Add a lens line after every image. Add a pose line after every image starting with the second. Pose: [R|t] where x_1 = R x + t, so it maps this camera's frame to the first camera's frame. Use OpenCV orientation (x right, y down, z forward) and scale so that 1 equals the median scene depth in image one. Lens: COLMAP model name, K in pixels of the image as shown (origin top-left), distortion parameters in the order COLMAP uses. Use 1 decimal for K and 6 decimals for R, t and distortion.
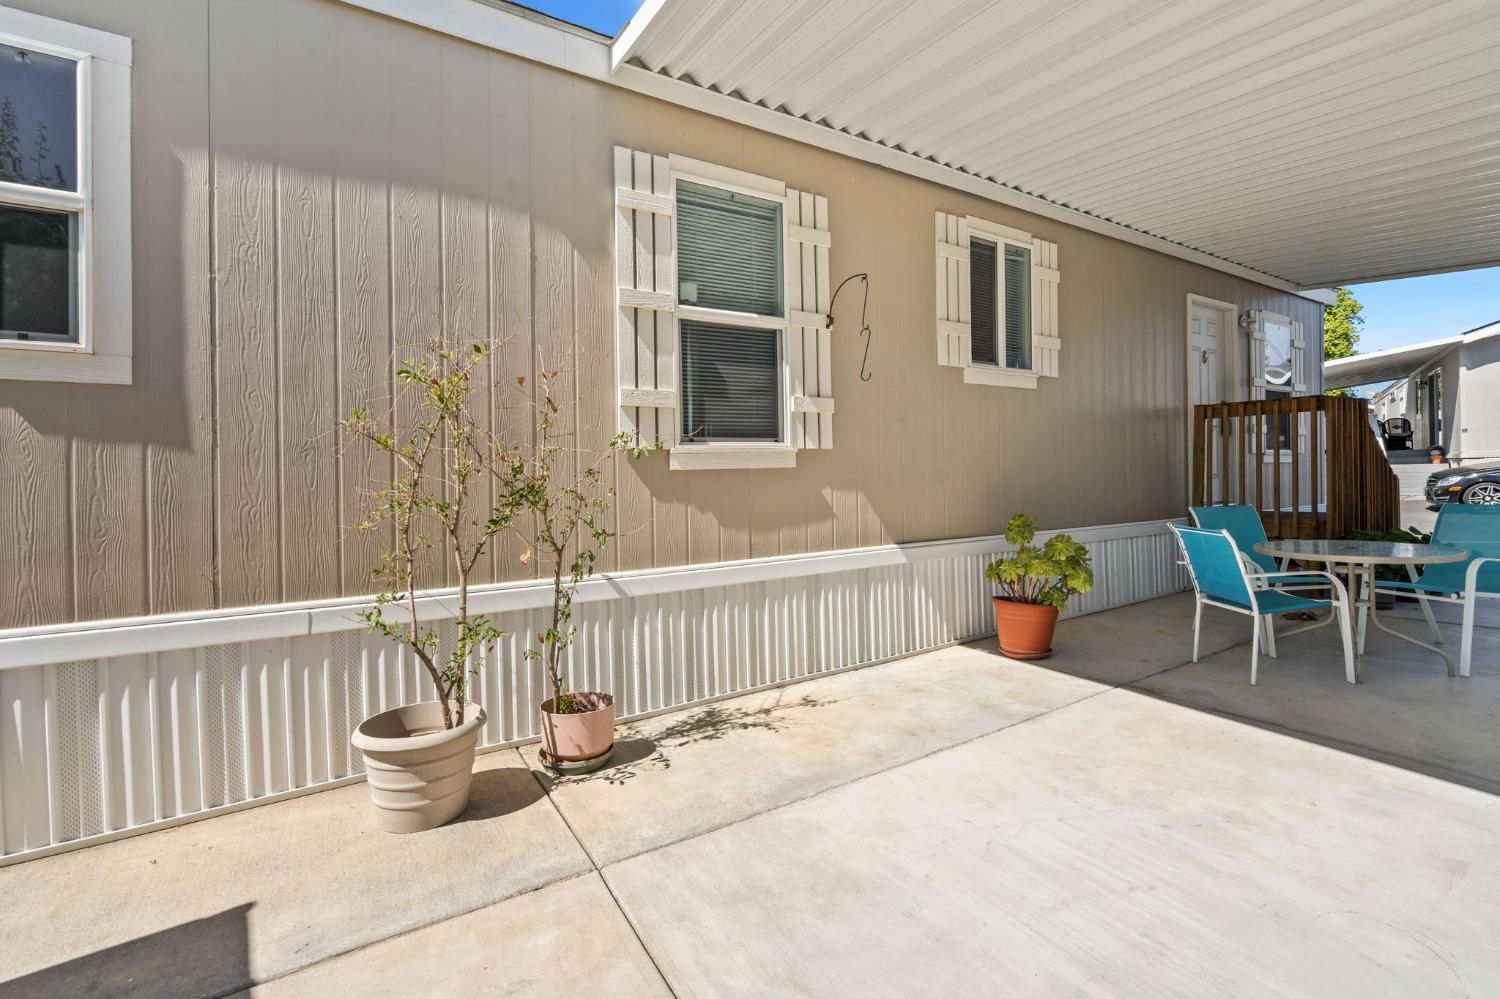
lens RADIAL K [[679.4, 0, 747.8], [0, 679.4, 484.2], [0, 0, 1]] dist [-0.002942, -0.000025]
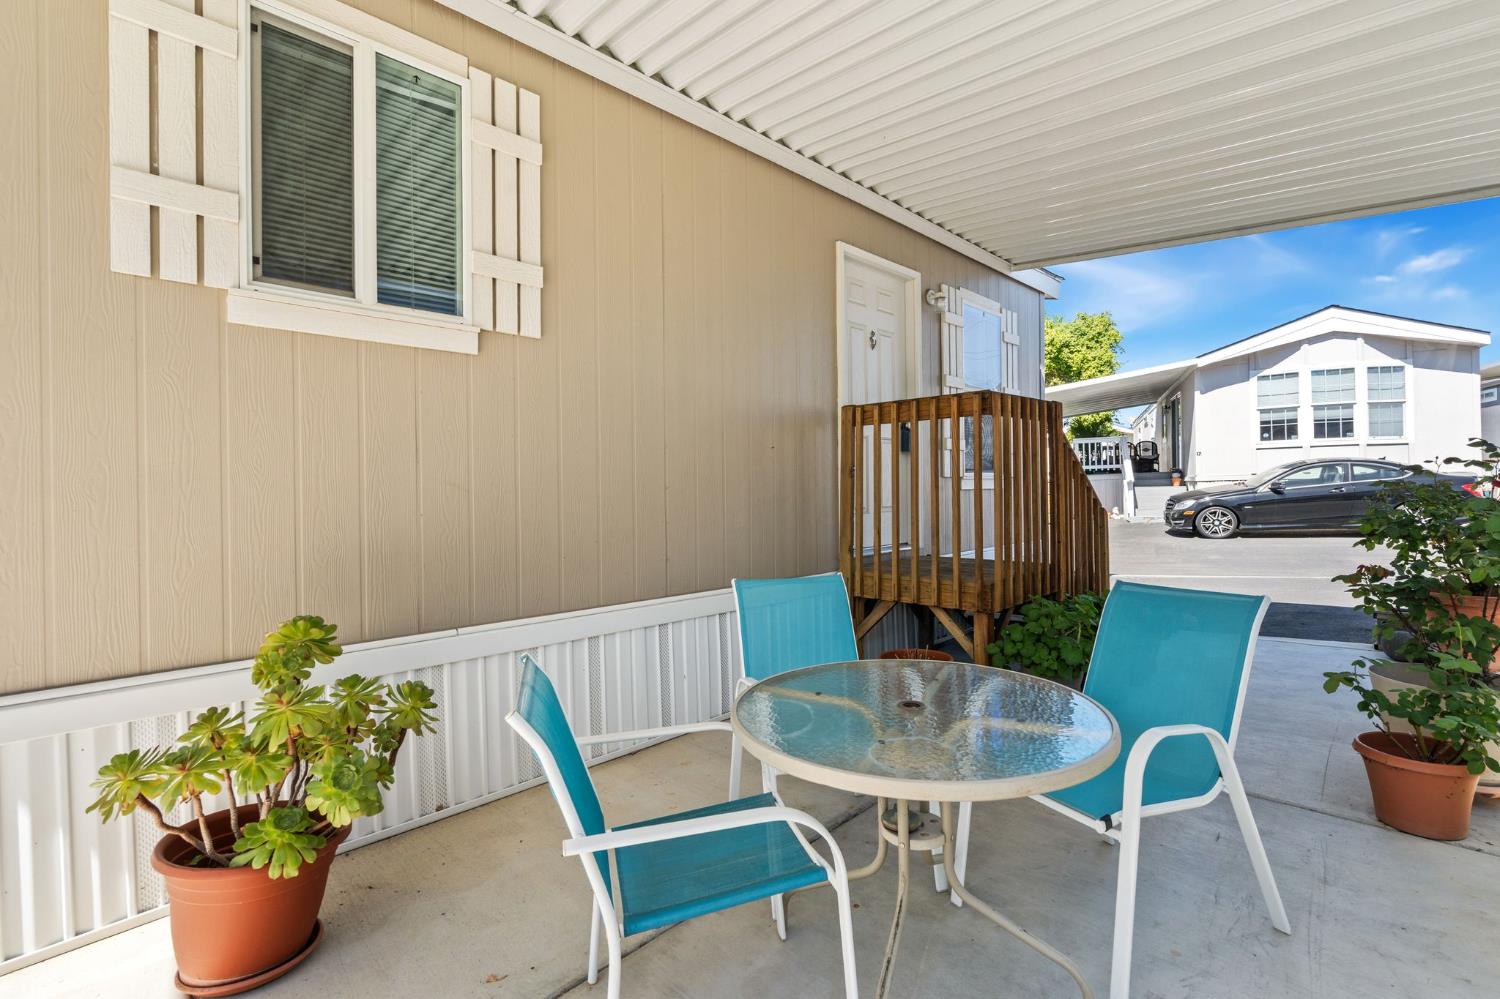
lens RADIAL K [[677.2, 0, 746.6], [0, 677.2, 496.1], [0, 0, 1]] dist [-0.009274, -0.000165]
pose [[0.977326, 0.003812, 0.211704, 0.356885], [-0.003083, 0.999988, -0.003773, -0.020134], [-0.211715, 0.003034, 0.977327, 0.306025]]
